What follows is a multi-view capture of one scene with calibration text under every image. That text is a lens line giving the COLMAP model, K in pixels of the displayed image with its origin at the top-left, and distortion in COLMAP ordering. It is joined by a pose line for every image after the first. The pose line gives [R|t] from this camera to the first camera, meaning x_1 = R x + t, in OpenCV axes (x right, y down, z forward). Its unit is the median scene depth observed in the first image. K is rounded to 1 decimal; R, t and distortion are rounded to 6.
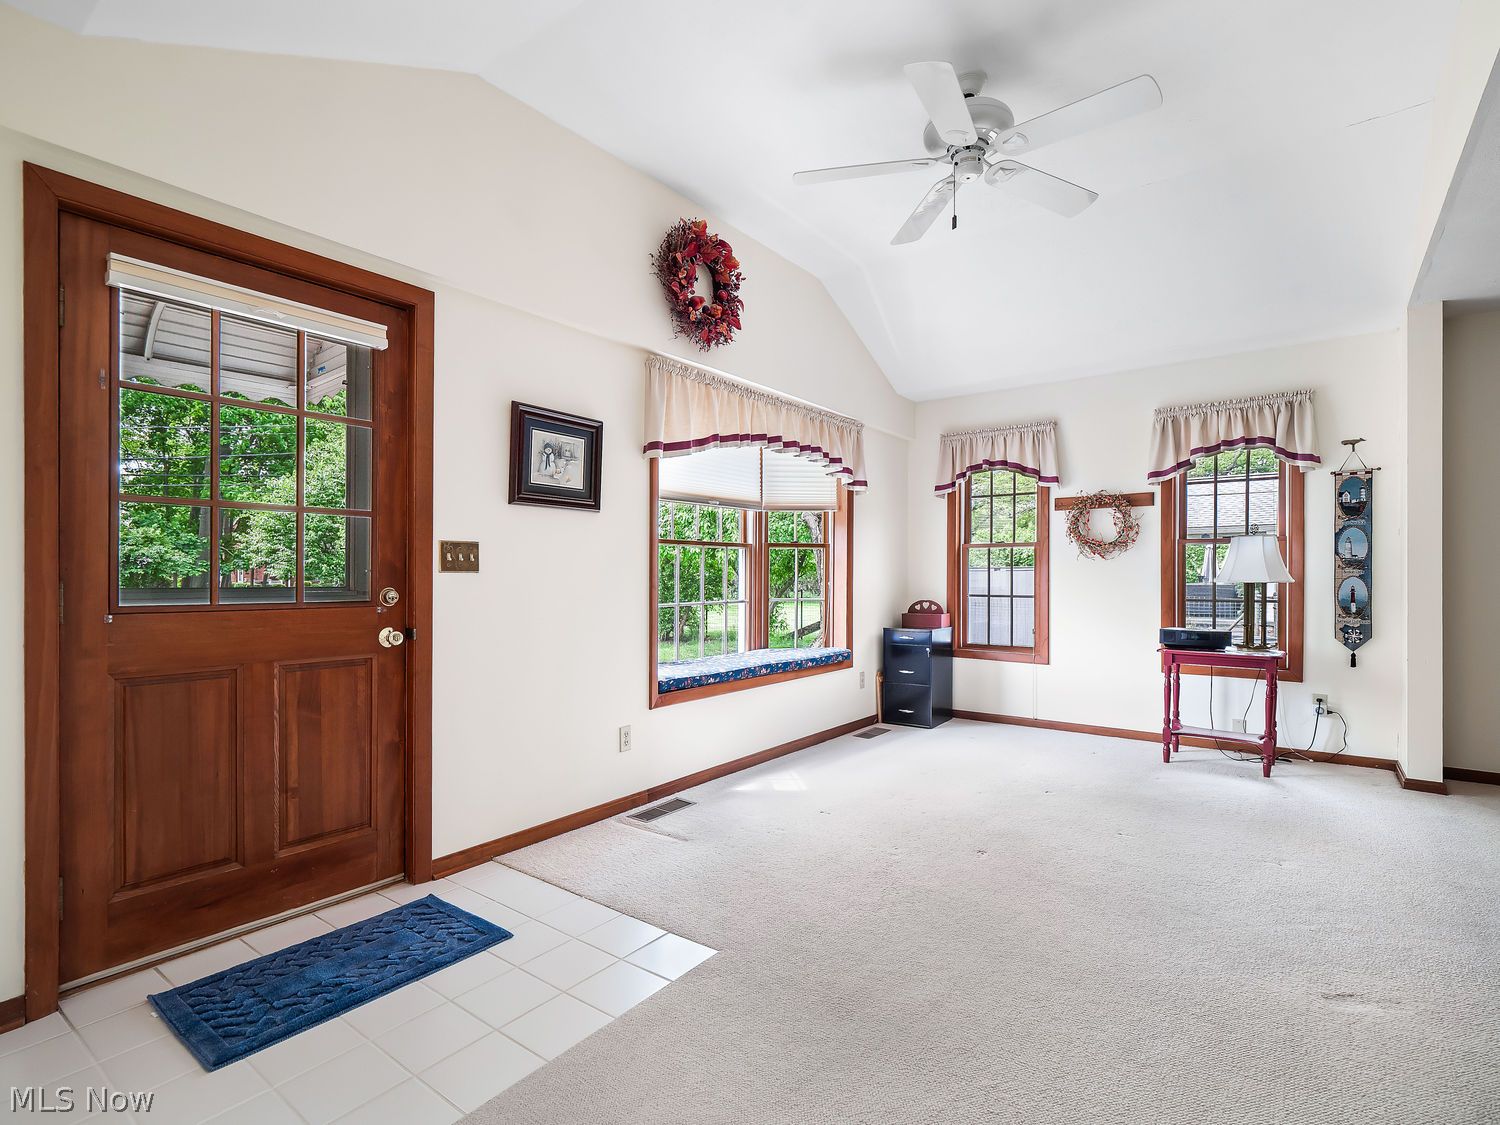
lens RADIAL K [[727.1, 0, 756.9], [0, 727.1, 577.6], [0, 0, 1]] dist [0.003976, -0.003856]
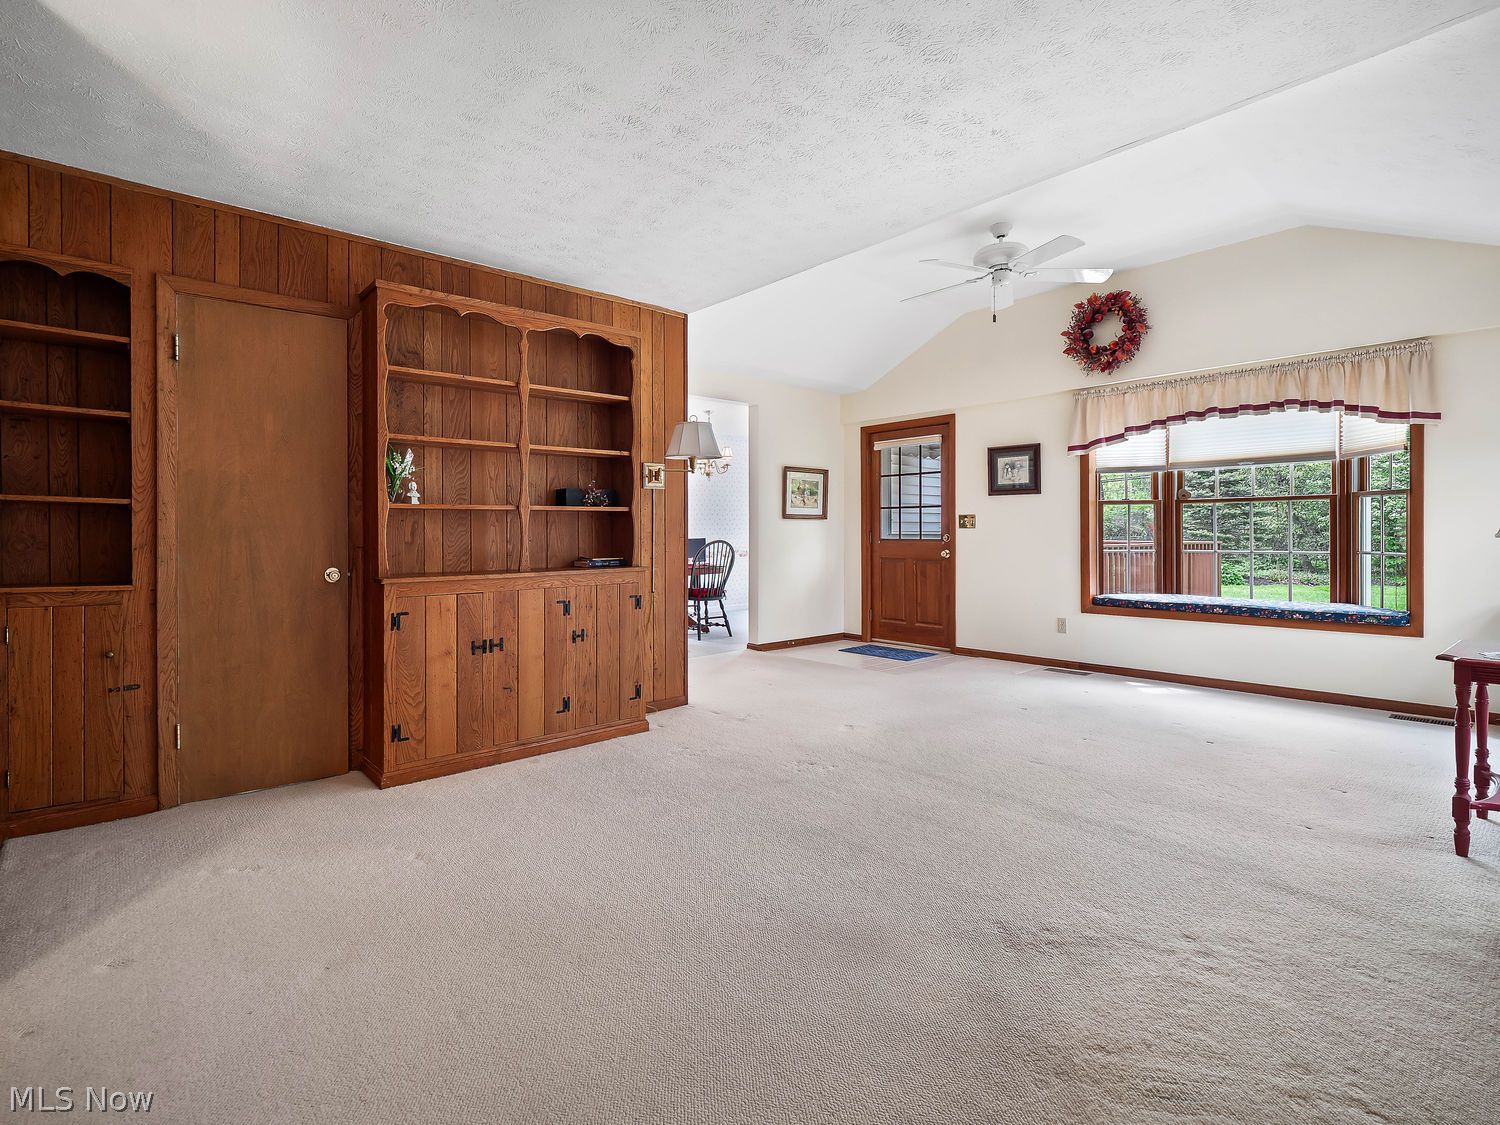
lens RADIAL K [[727.1, 0, 724.6], [0, 727.1, 540.2], [0, 0, 1]] dist [0.003976, -0.003856]
pose [[-0.220705, 0.007759, -0.975310, 1.875784], [-0.000175, 0.999968, 0.007995, 0.012069], [0.975340, 0.001935, -0.220697, 0.698555]]
